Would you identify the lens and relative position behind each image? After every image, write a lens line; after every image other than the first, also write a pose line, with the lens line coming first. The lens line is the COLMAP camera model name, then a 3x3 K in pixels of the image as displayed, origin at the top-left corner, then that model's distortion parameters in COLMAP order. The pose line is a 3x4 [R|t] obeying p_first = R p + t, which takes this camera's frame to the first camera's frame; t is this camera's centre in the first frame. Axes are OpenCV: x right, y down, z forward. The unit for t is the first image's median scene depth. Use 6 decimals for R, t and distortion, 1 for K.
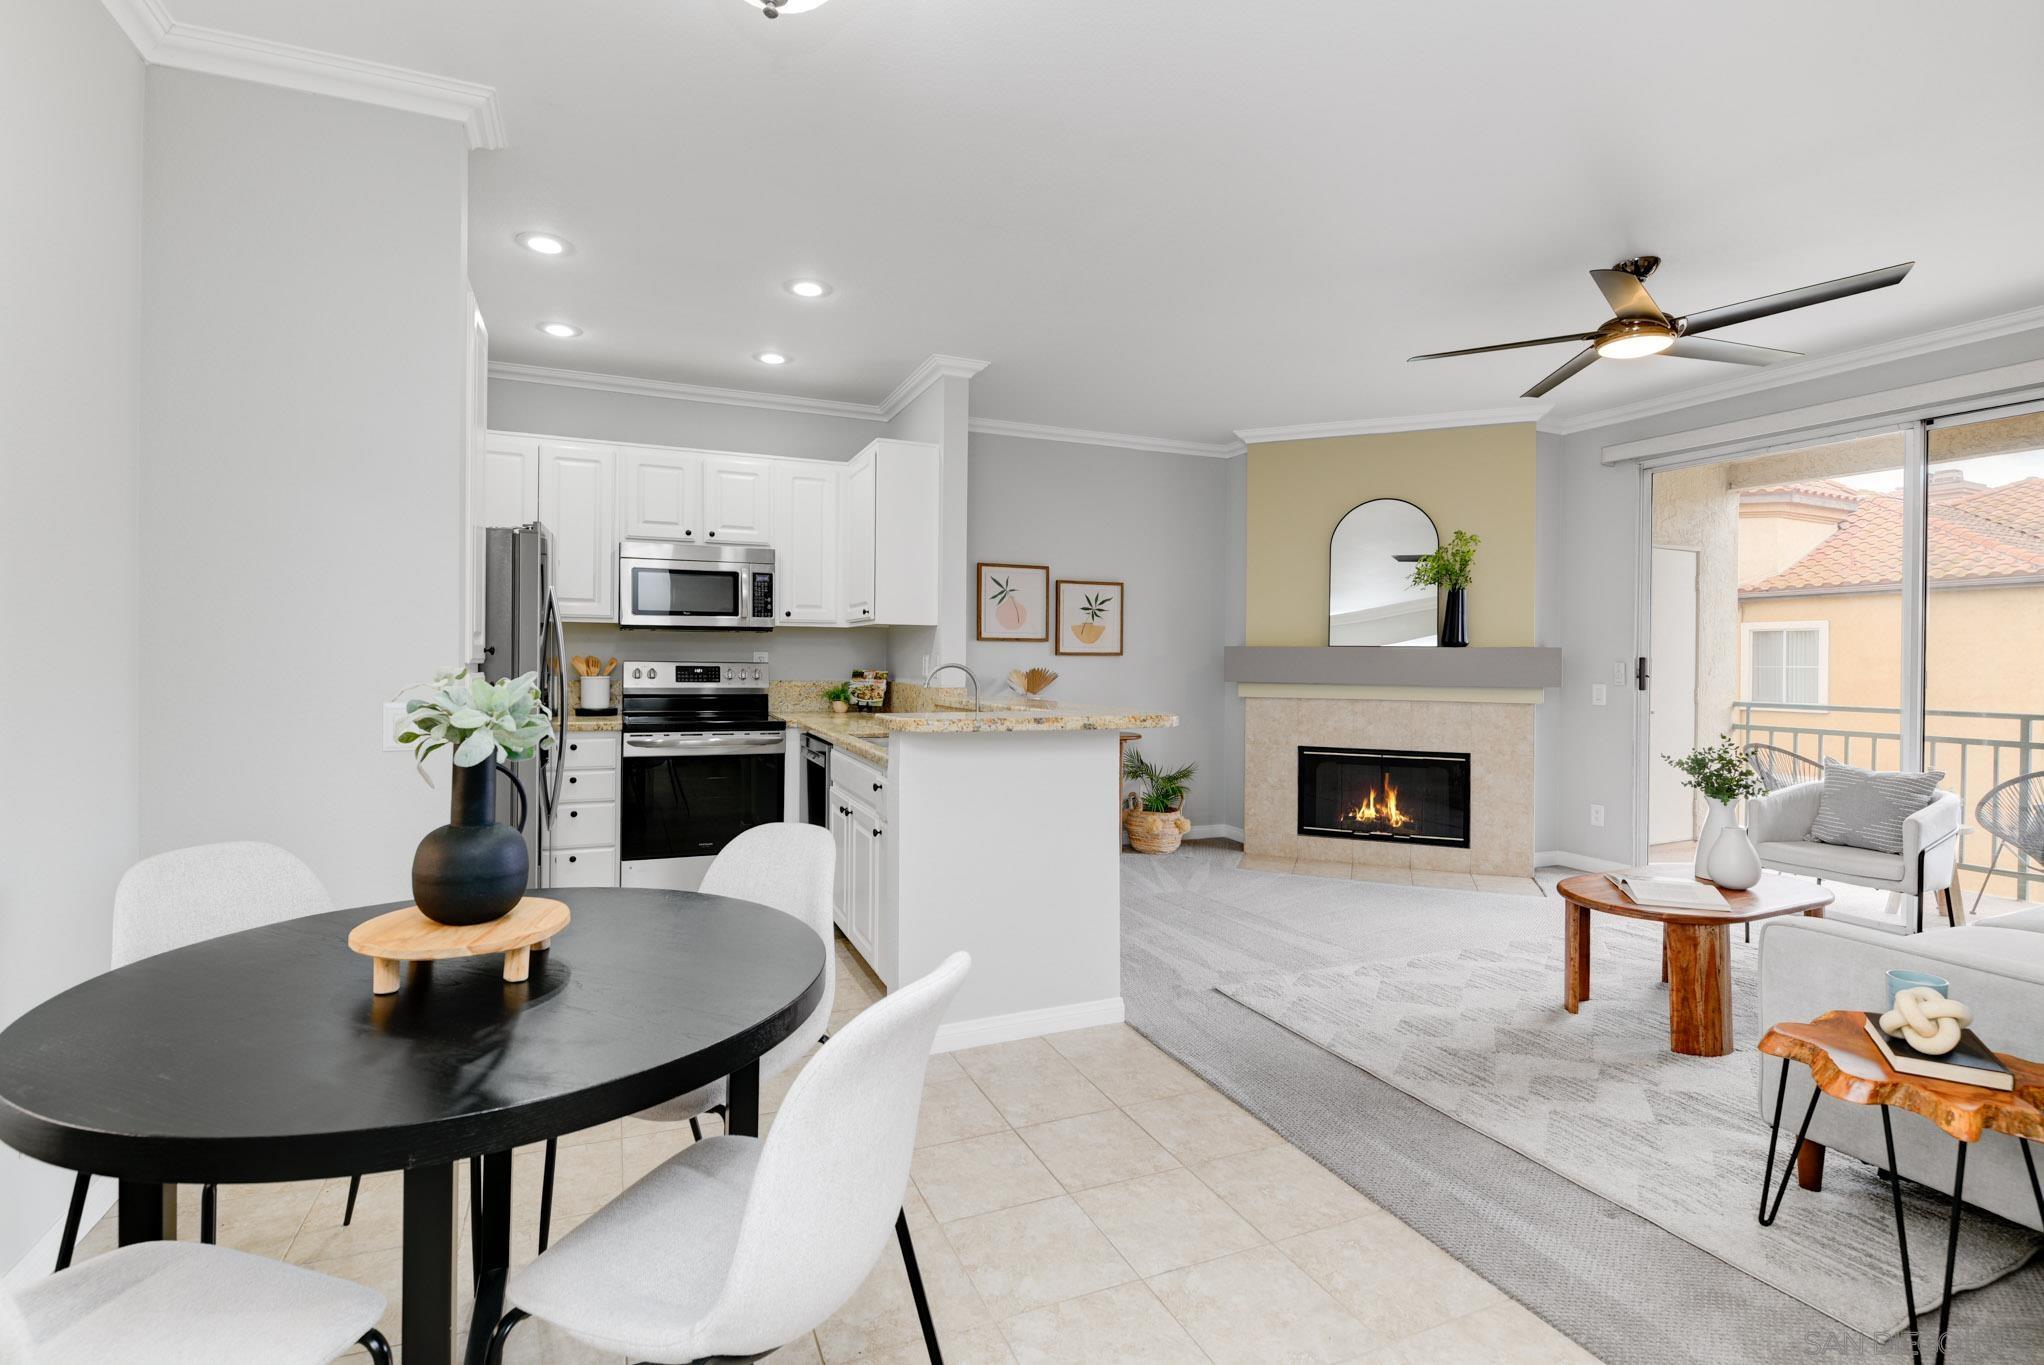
lens RADIAL K [[925.5, 0, 979.6], [0, 925.5, 666.8], [0, 0, 1]] dist [-0.000484, -0.002755]
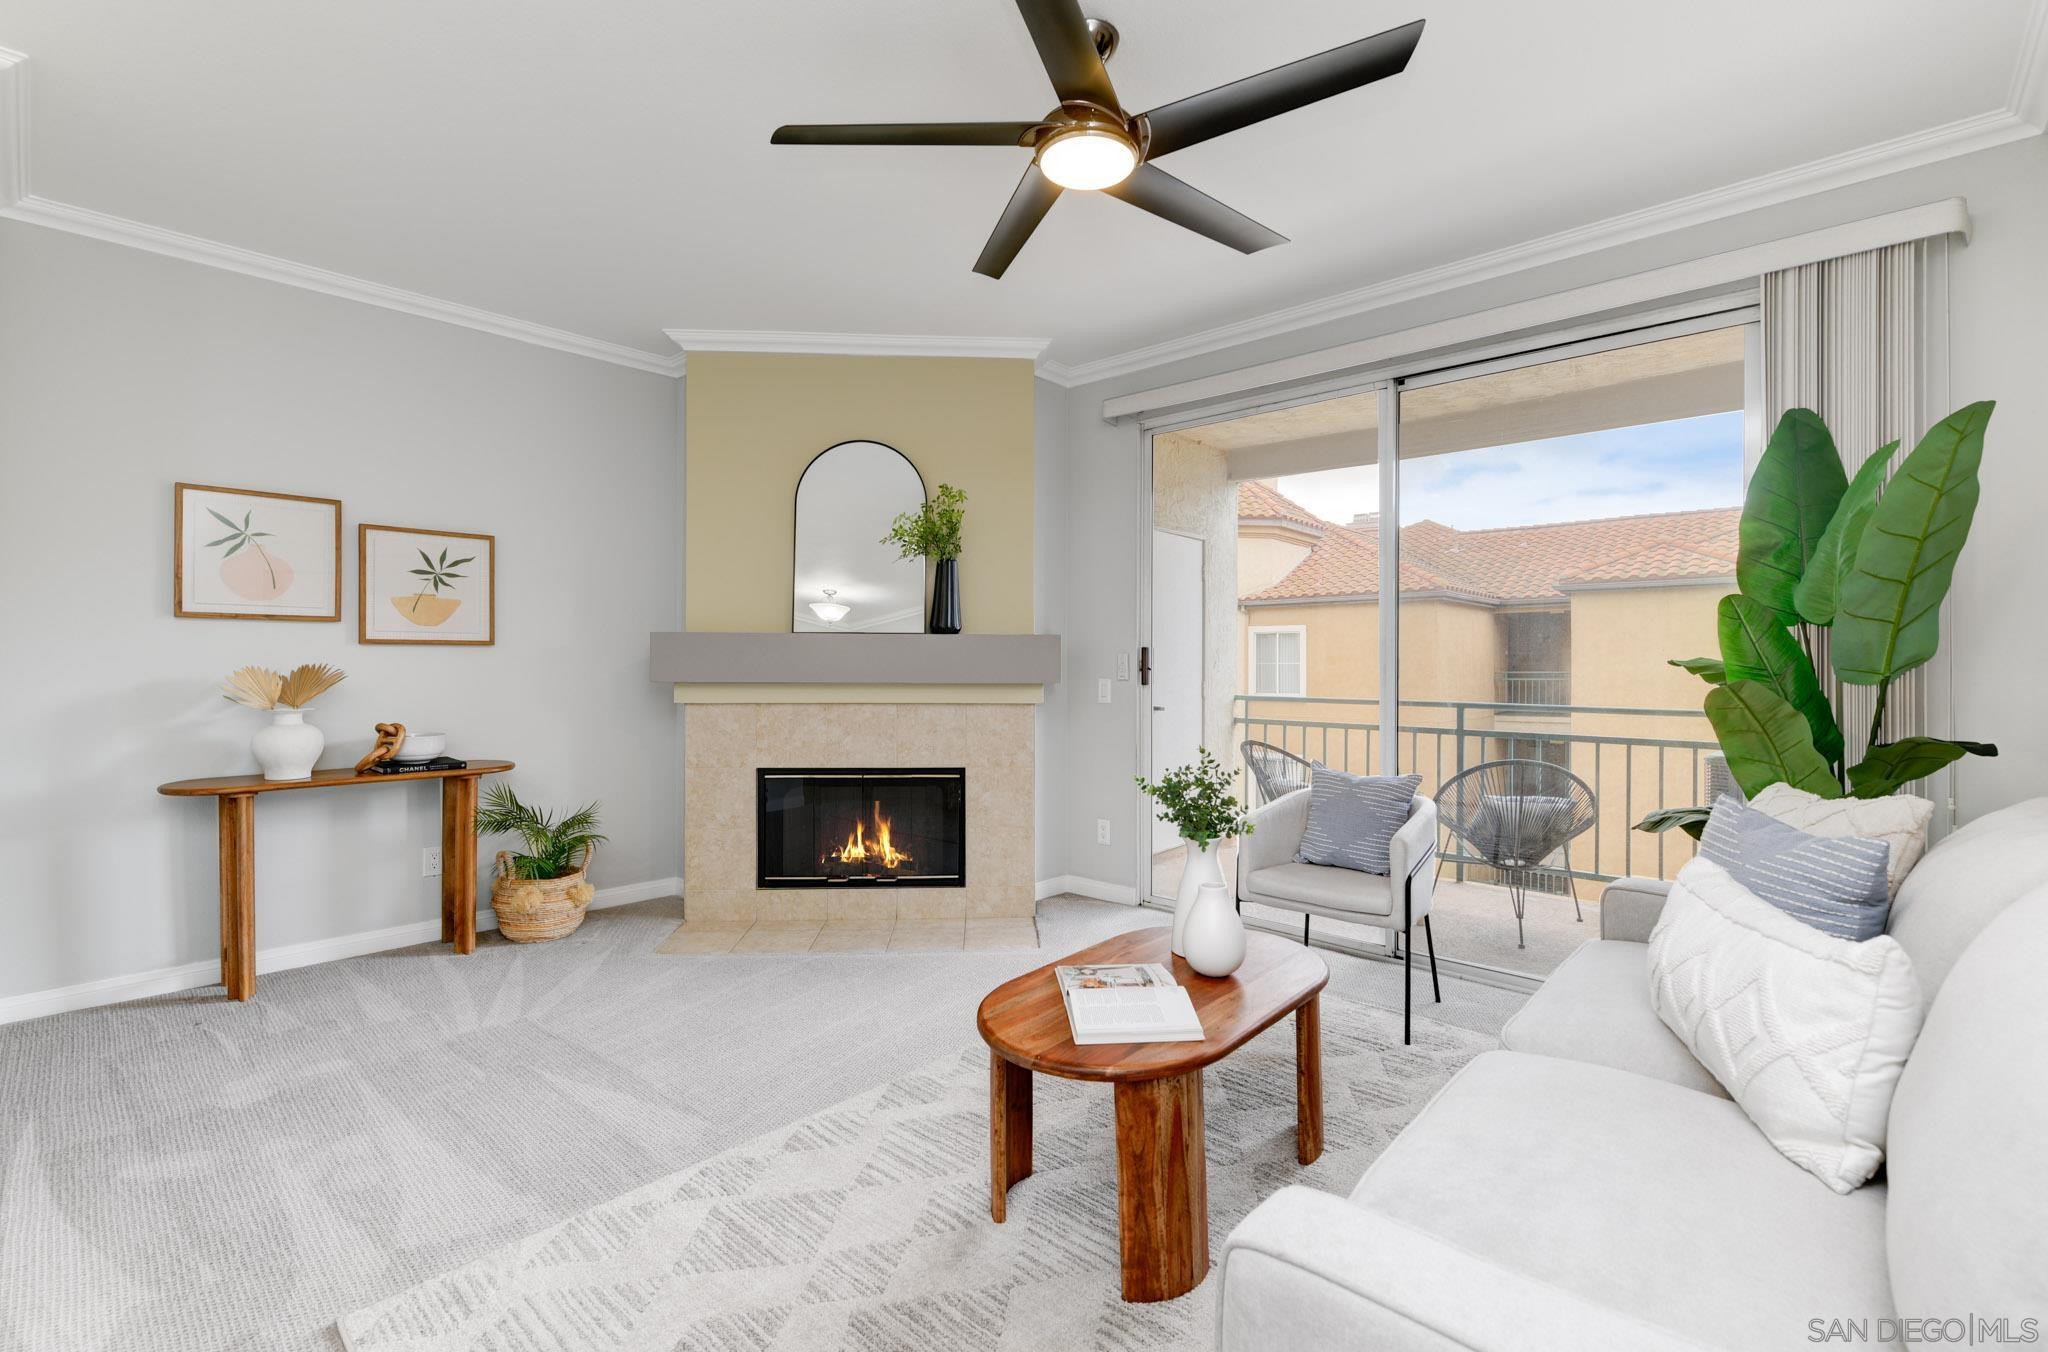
lens RADIAL K [[927.3, 0, 1022.2], [0, 927.3, 671.2], [0, 0, 1]] dist [-0.000484, -0.002755]
pose [[0.901556, -0.009612, 0.432556, 0.226774], [0.008652, 0.999954, 0.004188, 0.007463], [-0.432576, -0.000033, 0.901597, 0.255340]]
